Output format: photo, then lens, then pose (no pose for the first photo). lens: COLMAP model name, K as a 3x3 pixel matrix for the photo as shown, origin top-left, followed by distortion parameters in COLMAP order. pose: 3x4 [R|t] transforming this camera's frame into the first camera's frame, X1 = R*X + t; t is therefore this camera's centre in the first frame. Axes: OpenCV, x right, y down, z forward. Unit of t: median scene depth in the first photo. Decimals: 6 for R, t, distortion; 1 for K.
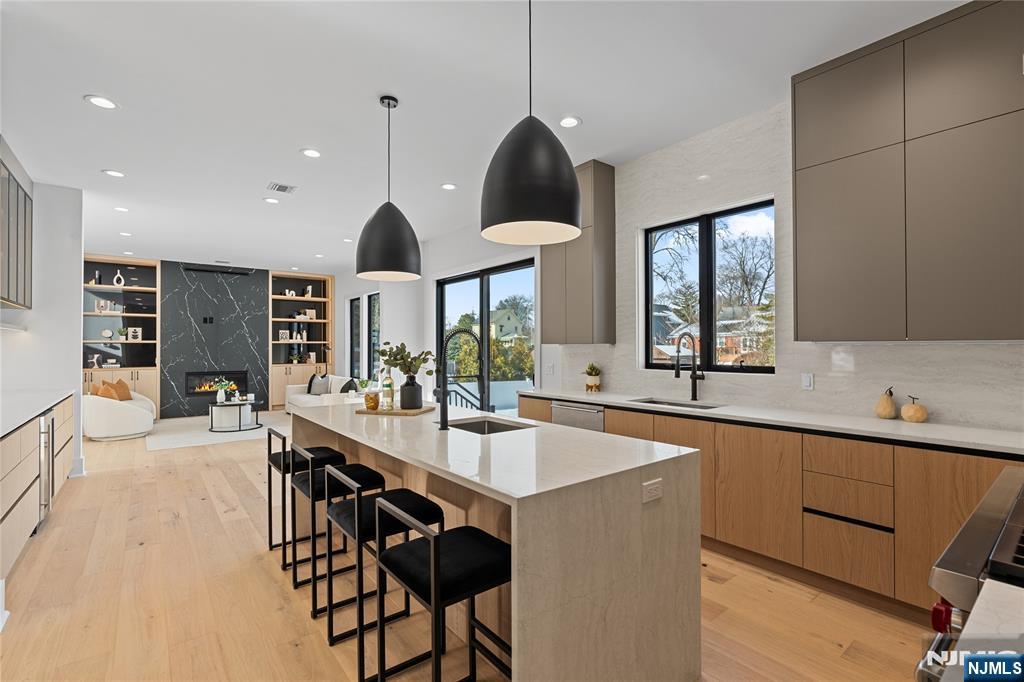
lens RADIAL K [[463.3, 0, 509.9], [0, 463.3, 344.1], [0, 0, 1]] dist [-0.004720, 0.001040]
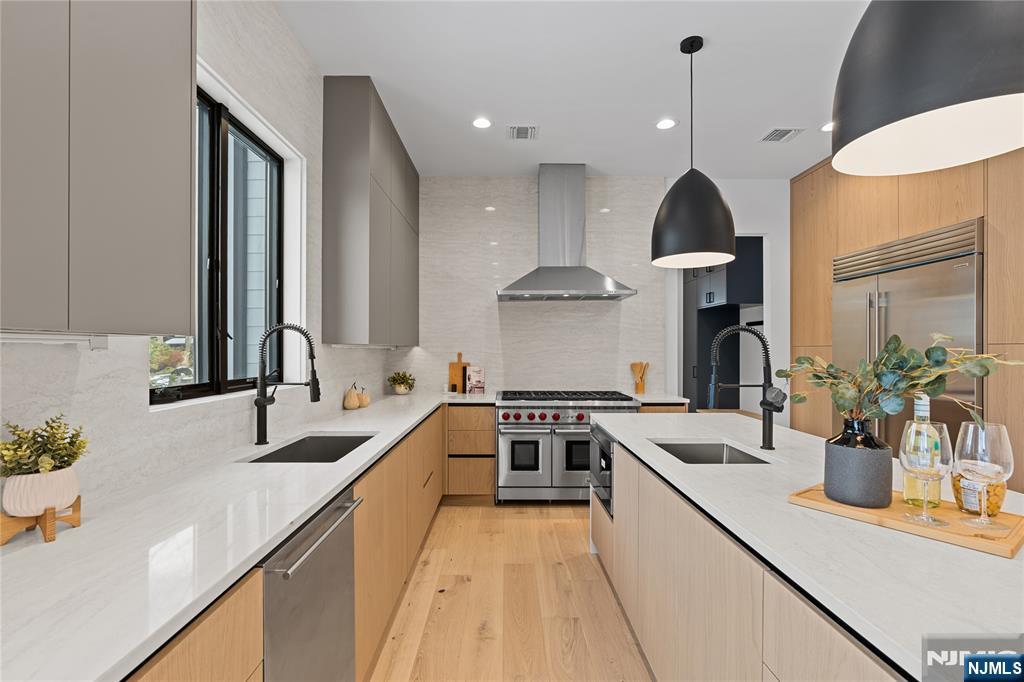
lens RADIAL K [[463.3, 0, 509.2], [0, 463.3, 346.5], [0, 0, 1]] dist [-0.004720, 0.001040]
pose [[-0.793095, 0.005986, 0.609068, -0.159008], [-0.002109, 0.999919, -0.012573, 0.010549], [-0.609094, -0.011256, -0.793018, 1.130778]]
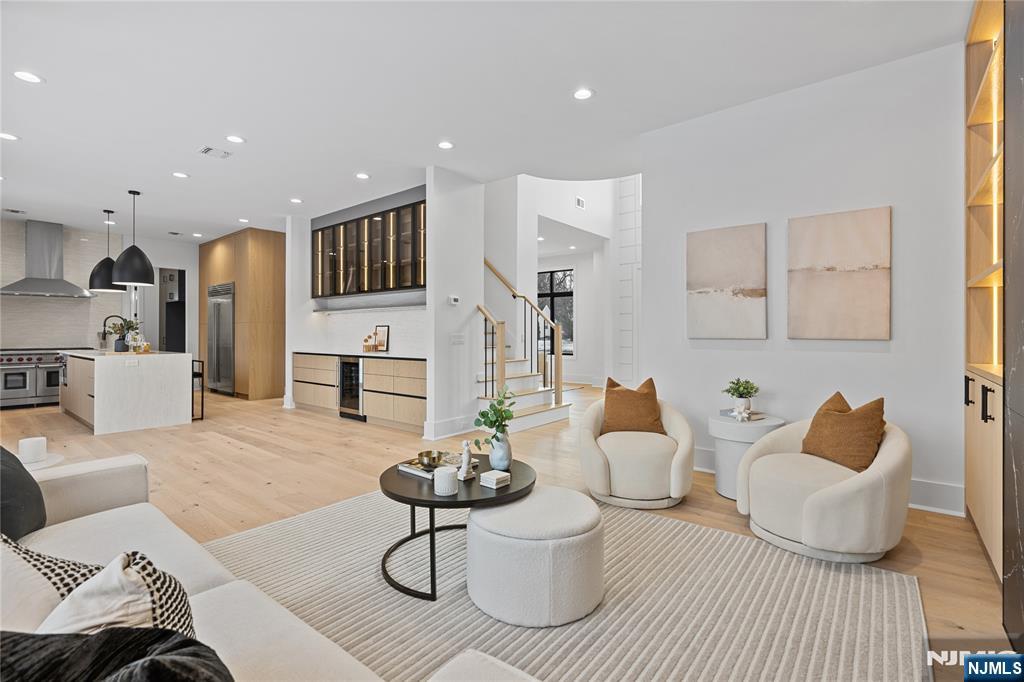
lens RADIAL K [[463.3, 0, 508.7], [0, 463.3, 331.9], [0, 0, 1]] dist [-0.004720, 0.001040]
pose [[-0.976192, 0.002115, -0.216896, -1.051174], [0.003925, 0.999961, -0.007912, 0.056934], [0.216871, -0.008575, -0.976163, 2.470753]]
